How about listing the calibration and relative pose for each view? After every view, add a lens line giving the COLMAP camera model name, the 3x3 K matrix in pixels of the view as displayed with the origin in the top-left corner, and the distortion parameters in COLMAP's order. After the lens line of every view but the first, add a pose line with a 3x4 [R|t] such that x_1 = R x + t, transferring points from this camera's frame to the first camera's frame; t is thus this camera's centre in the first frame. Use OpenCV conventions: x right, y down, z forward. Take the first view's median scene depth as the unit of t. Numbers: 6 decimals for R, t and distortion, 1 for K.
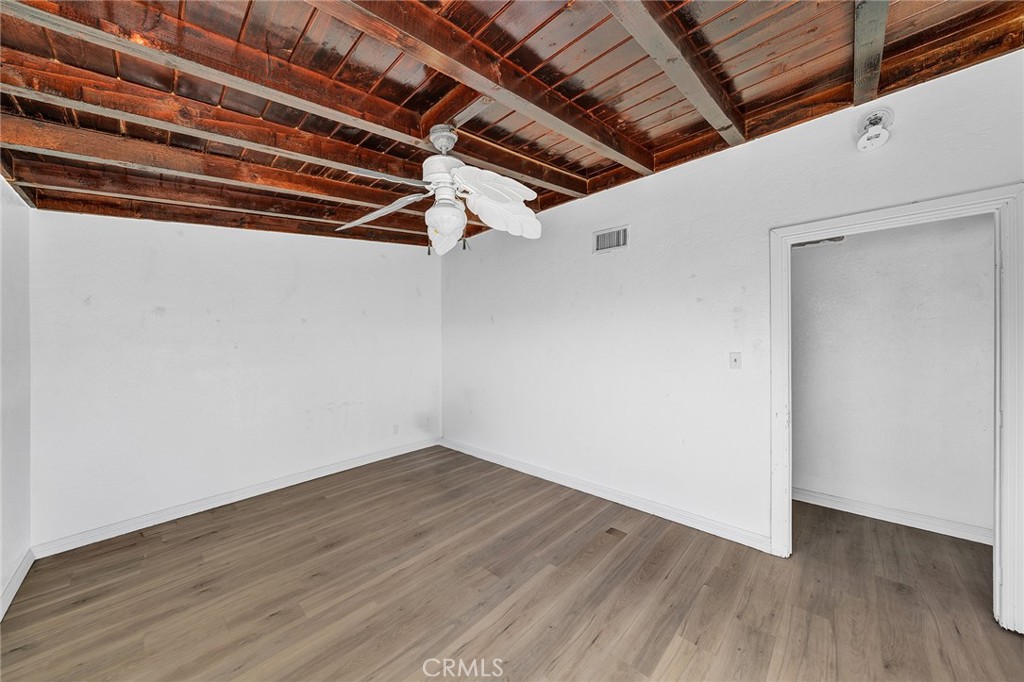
lens RADIAL K [[364.9, 0, 517.4], [0, 364.9, 340.9], [0, 0, 1]] dist [0.000457, 0.000059]
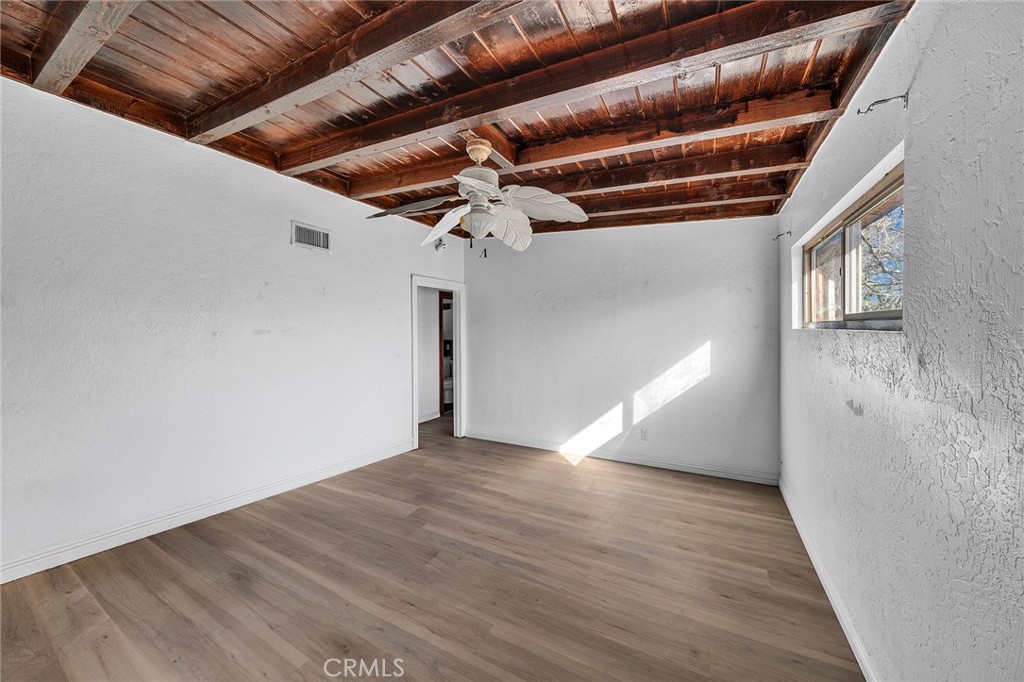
lens RADIAL K [[346.9, 0, 499.7], [0, 346.9, 336.8], [0, 0, 1]] dist [-0.005380, 0.000078]
pose [[-0.231768, 0.009707, 0.972723, -1.123981], [0.030861, 0.999520, -0.002621, 0.015479], [-0.972281, 0.029412, -0.231956, 1.069434]]
